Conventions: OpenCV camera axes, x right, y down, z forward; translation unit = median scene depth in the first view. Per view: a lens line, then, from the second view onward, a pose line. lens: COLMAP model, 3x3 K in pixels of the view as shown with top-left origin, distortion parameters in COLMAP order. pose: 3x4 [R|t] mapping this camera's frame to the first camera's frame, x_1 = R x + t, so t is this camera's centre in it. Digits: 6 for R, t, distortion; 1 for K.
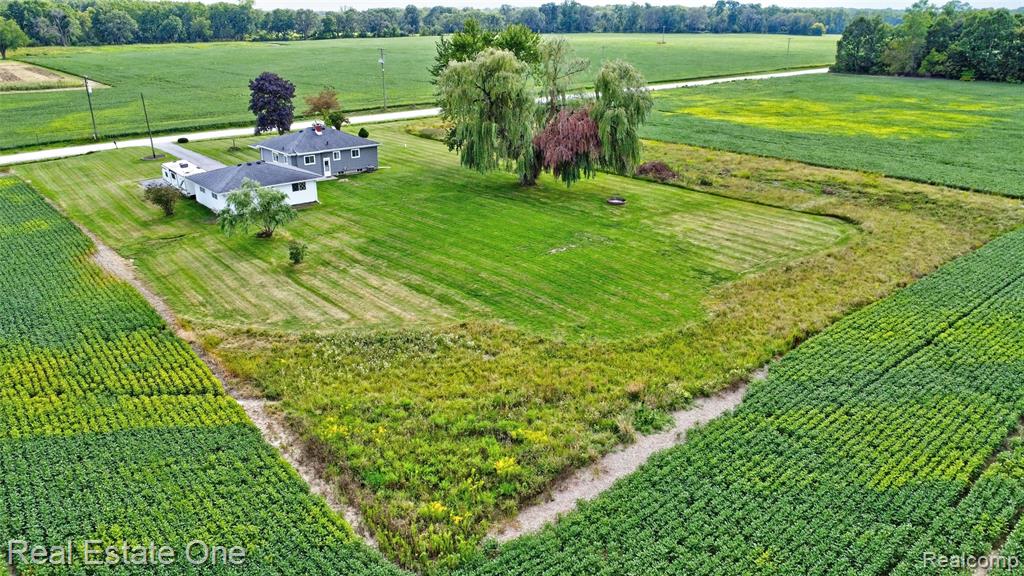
lens RADIAL K [[743.2, 0, 507.4], [0, 743.2, 284.4], [0, 0, 1]] dist [-0.027435, -0.006614]
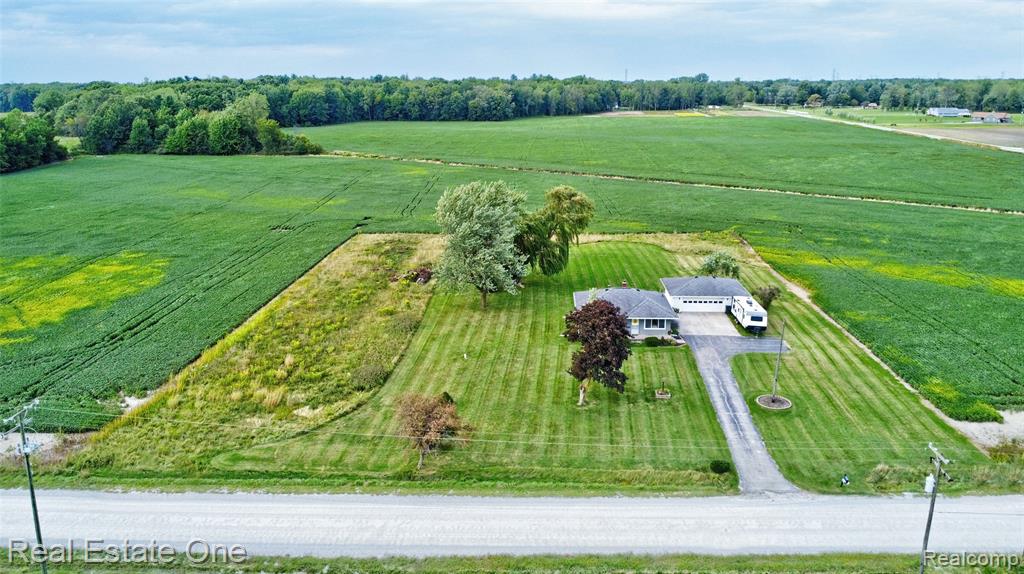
lens RADIAL K [[765.0, 0, 508.8], [0, 765.0, 287.7], [0, 0, 1]] dist [-0.030893, -0.003217]
pose [[-0.728764, -0.169752, 0.663391, -1.125677], [0.244659, 0.840293, 0.483787, -1.018003], [-0.639567, 0.514871, -0.570843, 2.259690]]
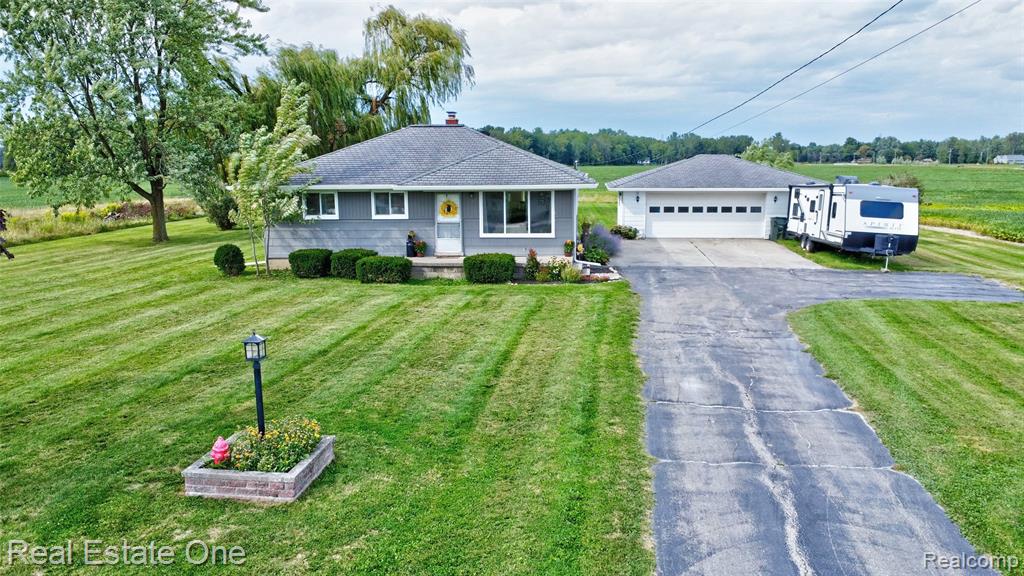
lens RADIAL K [[757.2, 0, 508.3], [0, 757.2, 288.8], [0, 0, 1]] dist [-0.026985, -0.005752]
pose [[-0.688607, -0.109281, 0.716853, -0.695953], [0.260068, 0.885593, 0.384825, -0.355177], [-0.676894, 0.451424, -0.581404, 1.587541]]
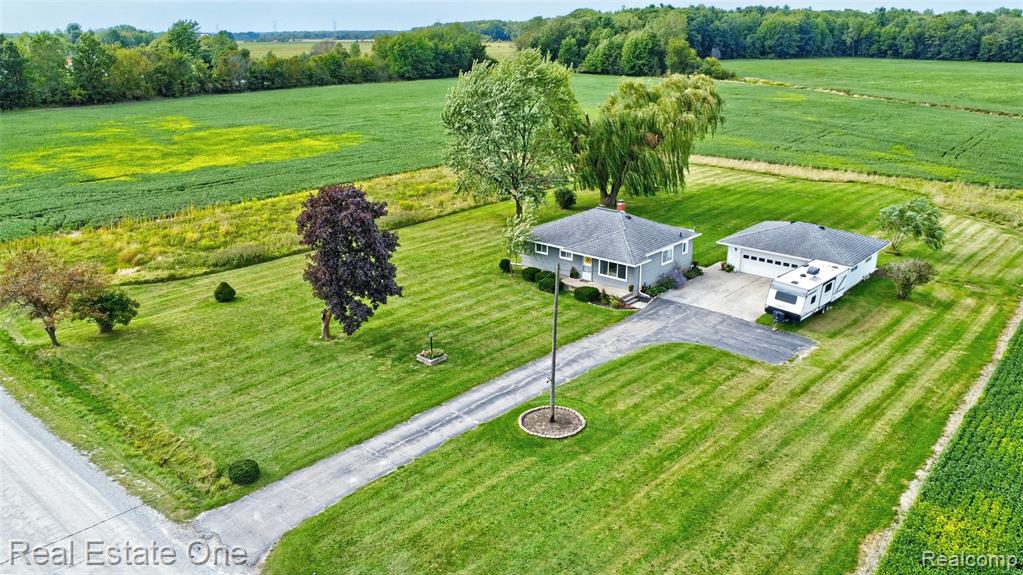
lens RADIAL K [[764.3, 0, 508.3], [0, 764.3, 288.2], [0, 0, 1]] dist [-0.030893, -0.003217]
pose [[-0.144703, -0.313306, 0.938563, -1.211423], [0.345981, 0.872650, 0.344645, -0.555145], [-0.927016, 0.374596, -0.017878, 1.477164]]
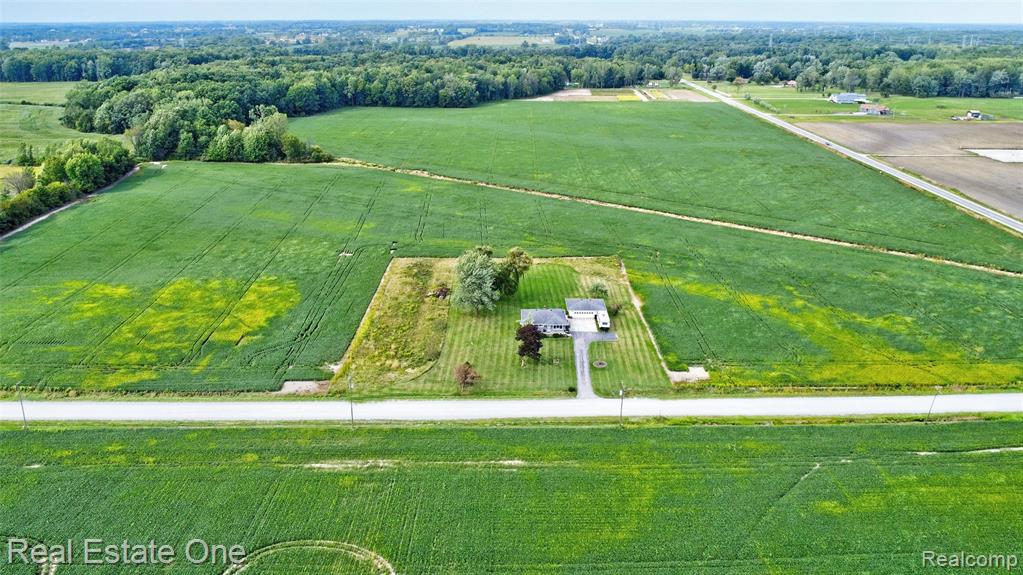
lens RADIAL K [[756.4, 0, 507.8], [0, 756.4, 288.3], [0, 0, 1]] dist [-0.026985, -0.005752]
pose [[-0.763109, -0.216724, 0.608847, -2.039554], [0.222217, 0.796660, 0.562097, -2.064686], [-0.606864, 0.564237, -0.559779, 3.034581]]
